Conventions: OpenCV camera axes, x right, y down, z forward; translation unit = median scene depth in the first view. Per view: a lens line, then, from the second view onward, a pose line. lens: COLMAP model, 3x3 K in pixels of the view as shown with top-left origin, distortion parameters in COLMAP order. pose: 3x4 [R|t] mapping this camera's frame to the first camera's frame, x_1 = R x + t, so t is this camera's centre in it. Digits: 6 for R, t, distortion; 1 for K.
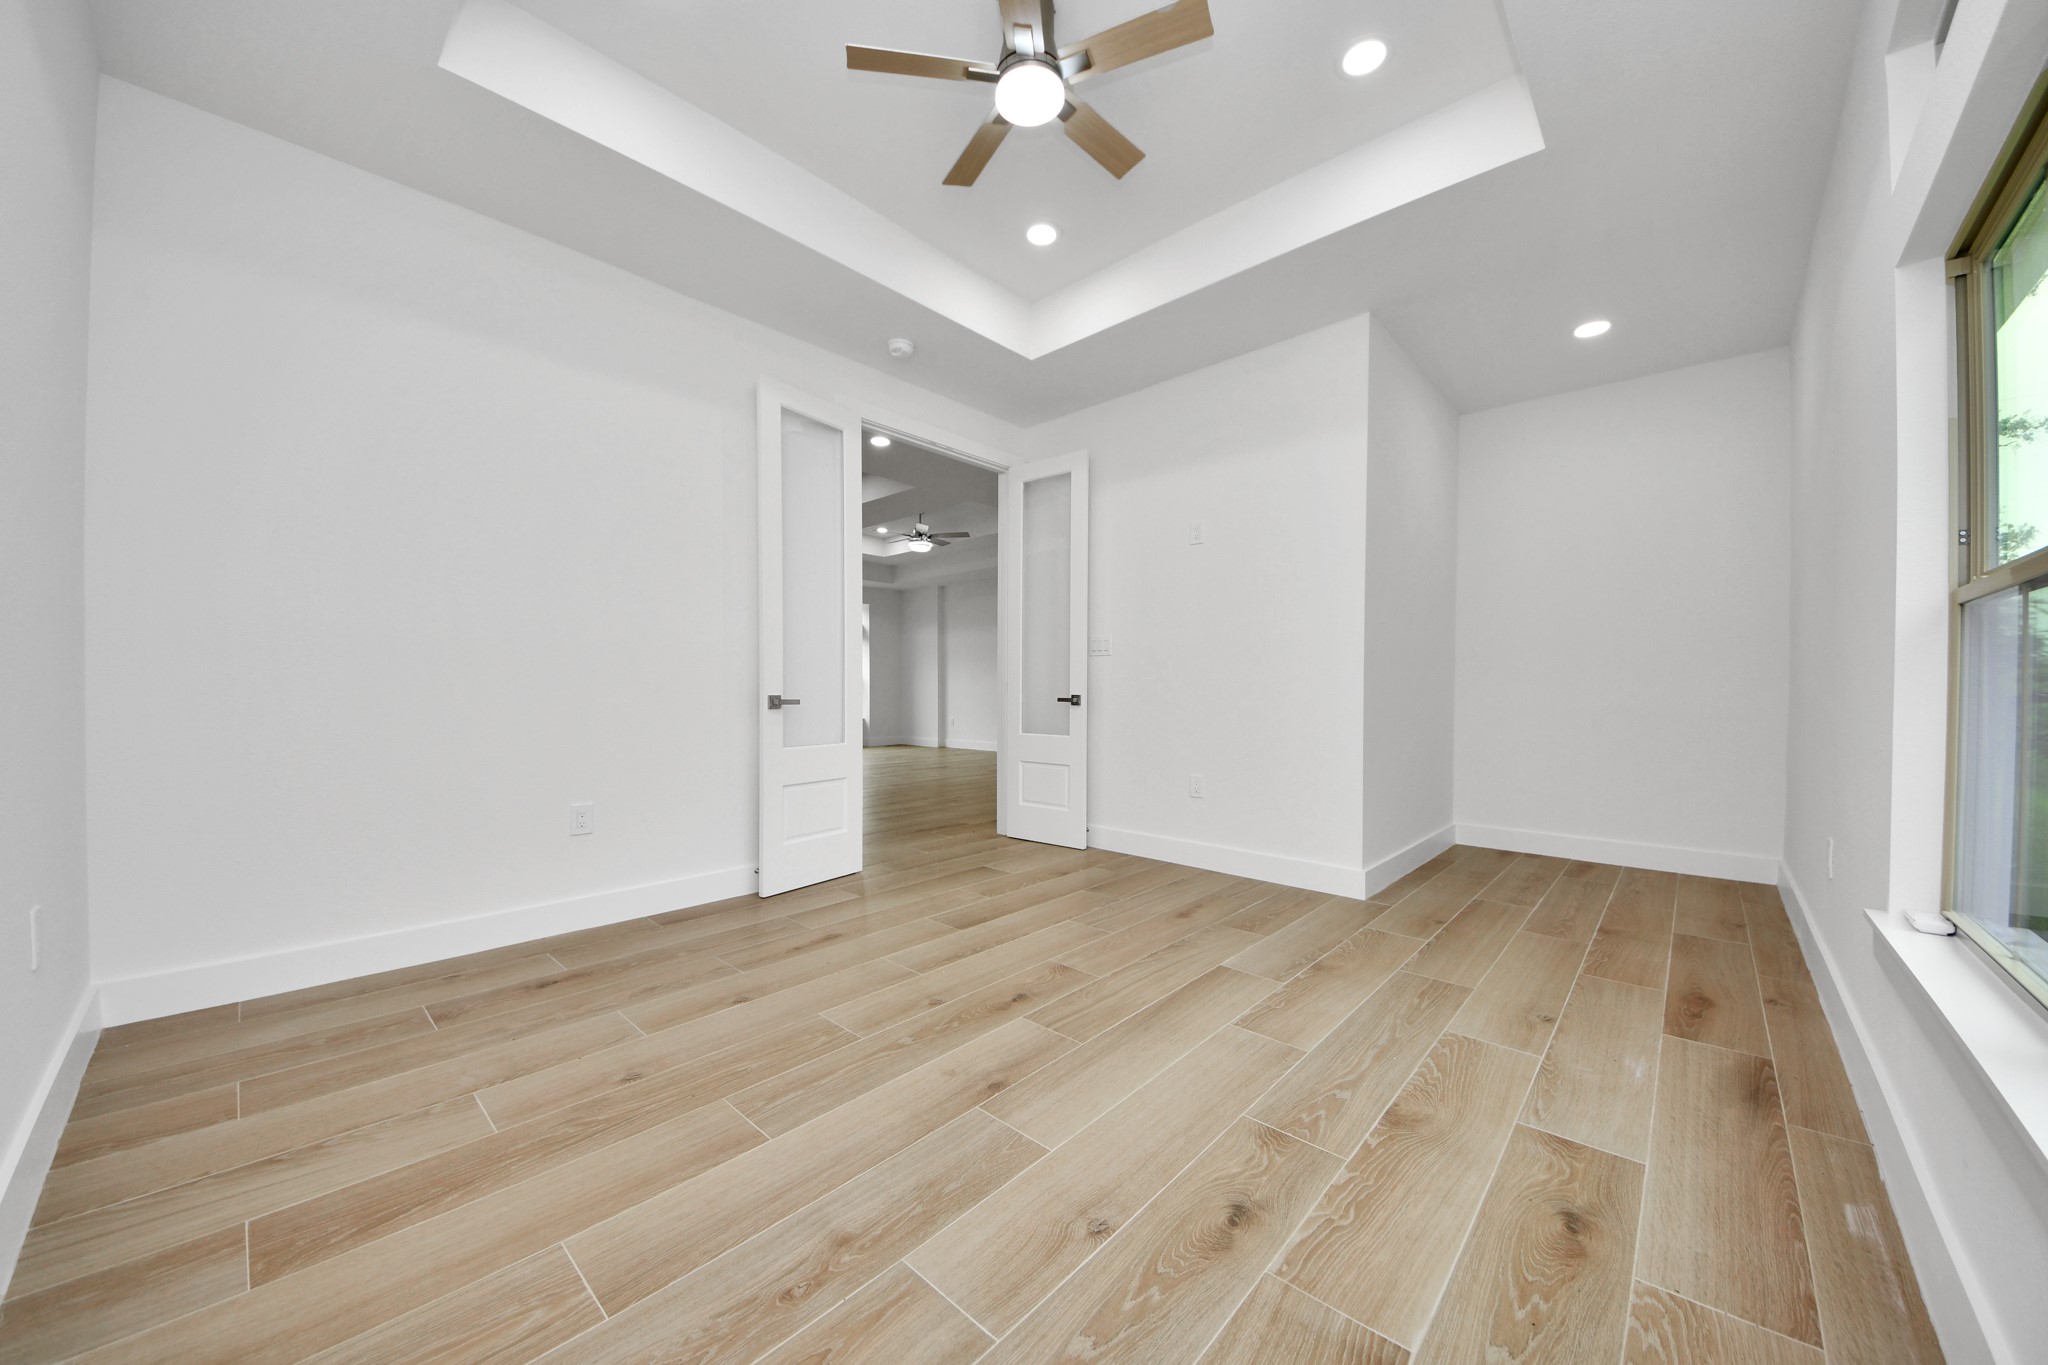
lens RADIAL K [[724.7, 0, 1026.1], [0, 724.7, 696.0], [0, 0, 1]] dist [0.032089, -0.021598]
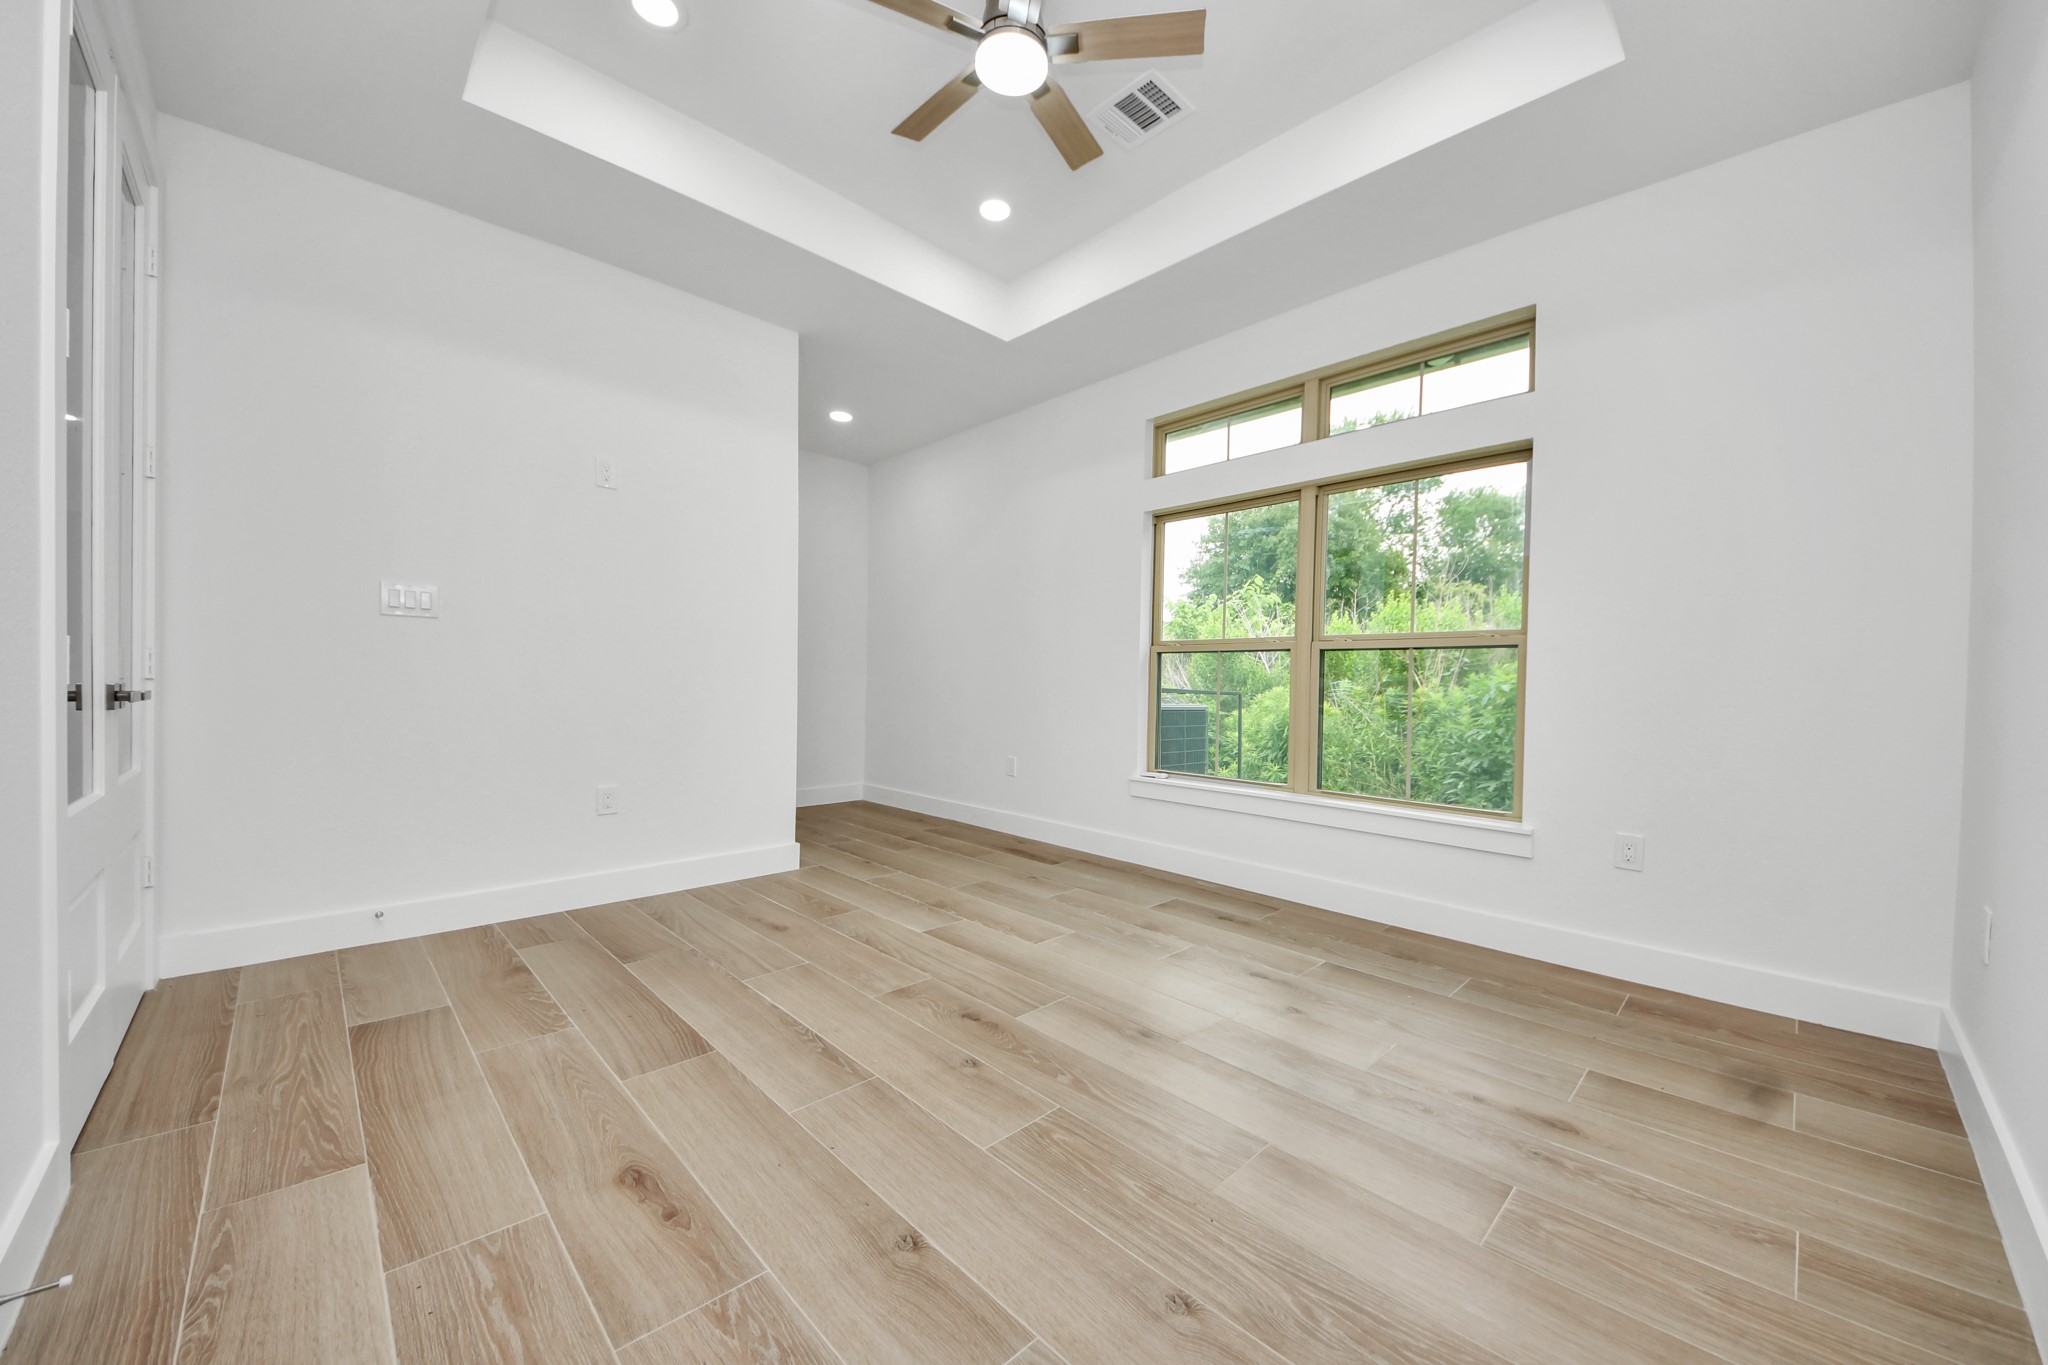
lens RADIAL K [[724.7, 0, 1026.1], [0, 724.7, 696.0], [0, 0, 1]] dist [0.032089, -0.021598]
pose [[0.079472, -0.026600, 0.996482, -0.853728], [-0.000660, 0.999642, 0.026737, -0.021156], [-0.996837, -0.002782, 0.079426, 0.789463]]
